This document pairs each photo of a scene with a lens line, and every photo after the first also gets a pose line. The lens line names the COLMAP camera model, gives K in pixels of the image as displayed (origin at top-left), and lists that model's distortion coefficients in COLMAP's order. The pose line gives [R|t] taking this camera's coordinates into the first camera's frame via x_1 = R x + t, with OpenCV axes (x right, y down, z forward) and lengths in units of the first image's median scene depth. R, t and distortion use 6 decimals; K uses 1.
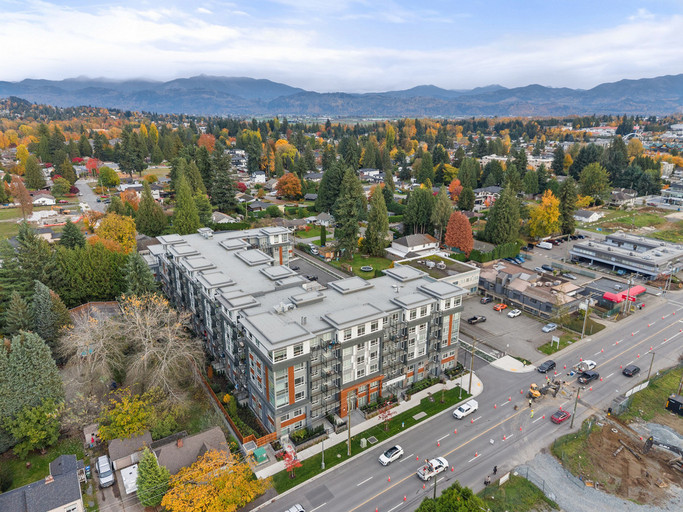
lens RADIAL K [[460.7, 0, 342.7], [0, 460.7, 246.6], [0, 0, 1]] dist [0.012121, -0.001965]
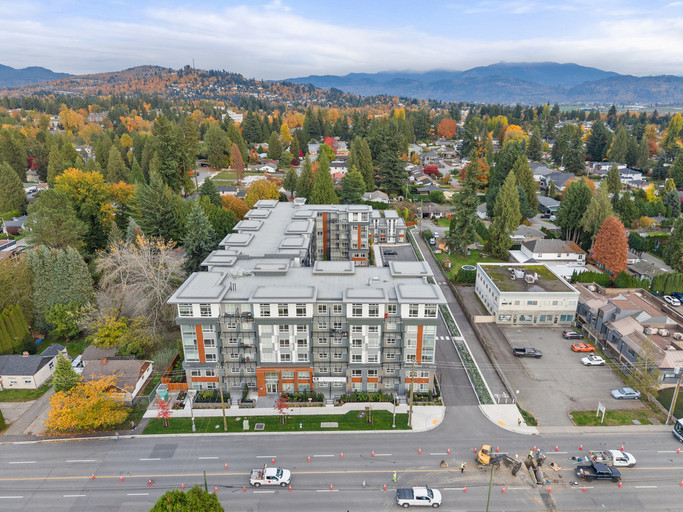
lens RADIAL K [[460.7, 0, 342.7], [0, 460.7, 246.6], [0, 0, 1]] dist [0.012121, -0.001965]
pose [[0.829418, 0.166424, -0.533262, 0.491093], [-0.154228, 0.985710, 0.067746, -0.021492], [0.536916, 0.026054, 0.843233, 0.226466]]
